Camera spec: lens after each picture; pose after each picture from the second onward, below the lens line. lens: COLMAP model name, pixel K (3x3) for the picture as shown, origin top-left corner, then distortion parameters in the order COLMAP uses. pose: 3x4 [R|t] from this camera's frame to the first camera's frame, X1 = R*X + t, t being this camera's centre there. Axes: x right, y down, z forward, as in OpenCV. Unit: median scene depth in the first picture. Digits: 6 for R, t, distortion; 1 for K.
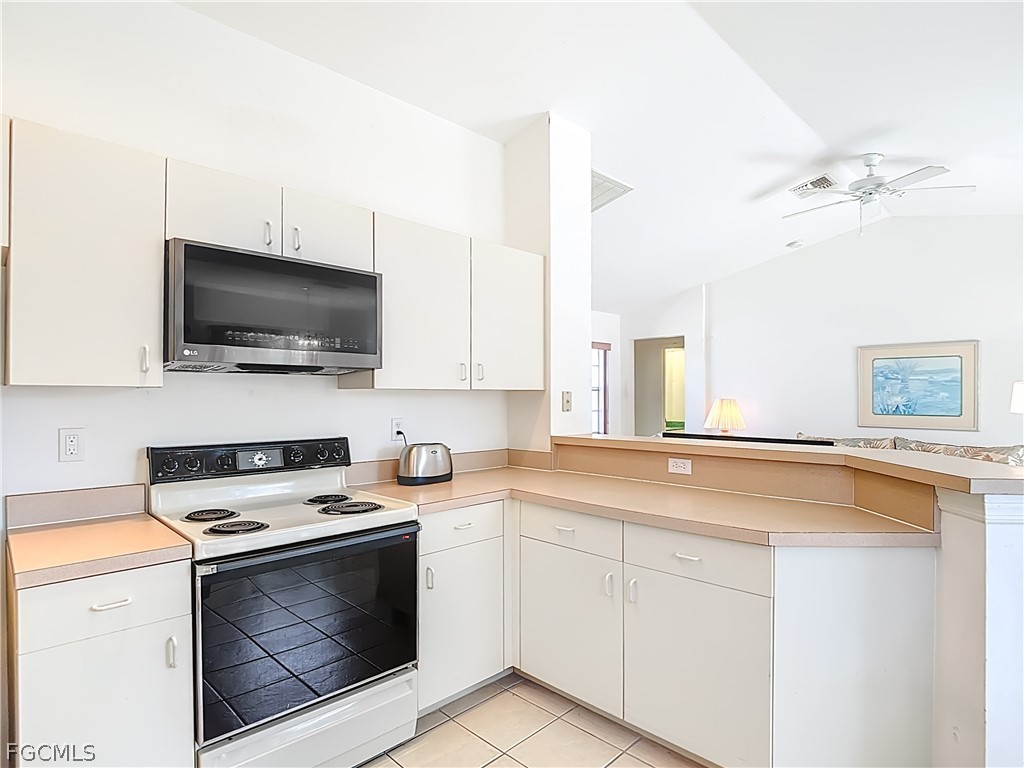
lens RADIAL K [[539.1, 0, 519.4], [0, 539.1, 393.6], [0, 0, 1]] dist [-0.010175, -0.007570]
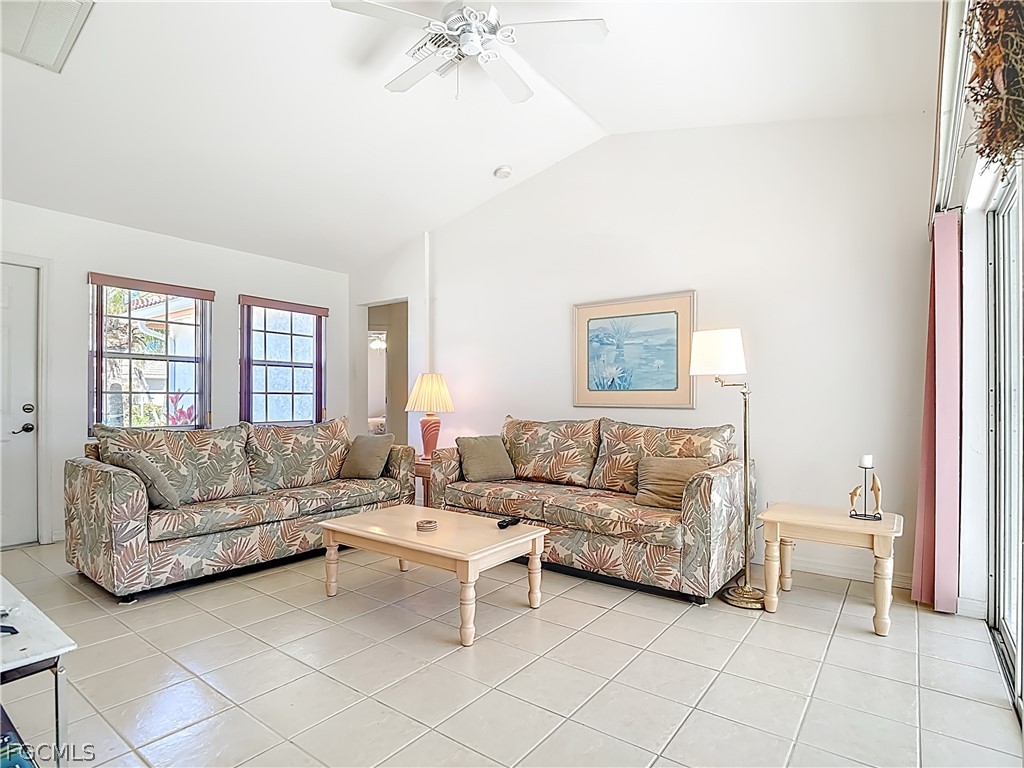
lens RADIAL K [[539.1, 0, 505.4], [0, 539.1, 388.6], [0, 0, 1]] dist [-0.010175, -0.007570]
pose [[0.987798, 0.006325, 0.155614, 0.432506], [-0.004397, 0.999909, -0.012728, 0.047980], [-0.155681, 0.011888, 0.987736, 0.253385]]
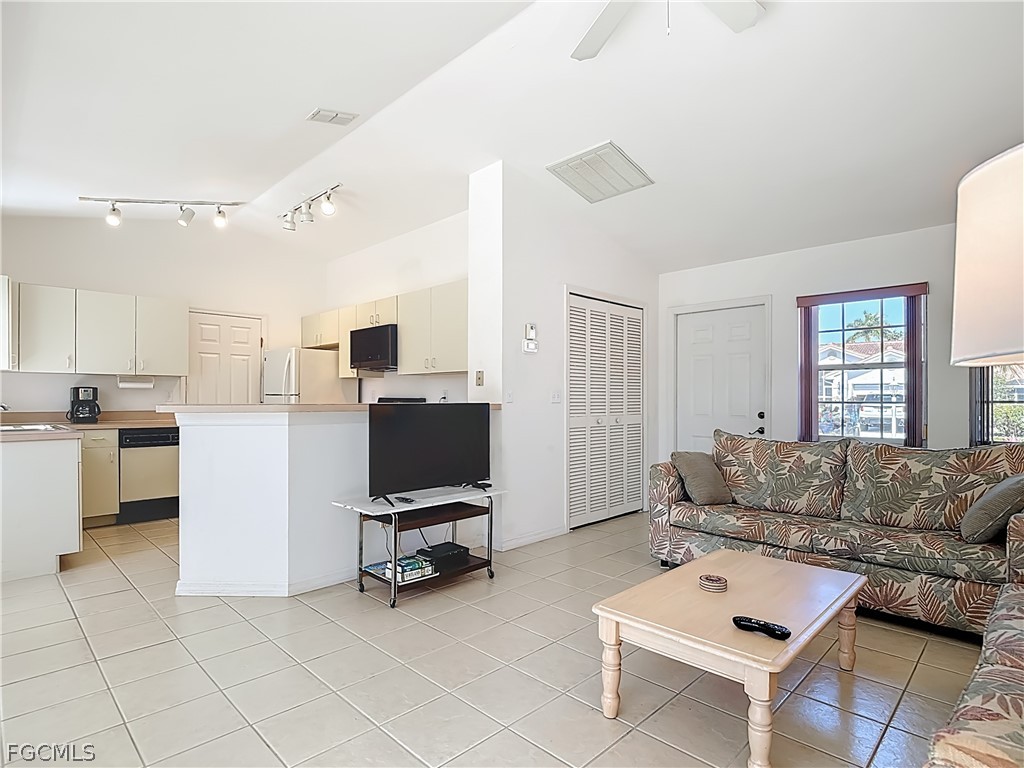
lens RADIAL K [[539.1, 0, 521.5], [0, 539.1, 407.4], [0, 0, 1]] dist [-0.010175, -0.007570]
pose [[0.021560, 0.011538, -0.999701, 1.009376], [0.004711, 0.999921, 0.011642, 0.038362], [0.999756, -0.004960, 0.021504, 0.811342]]
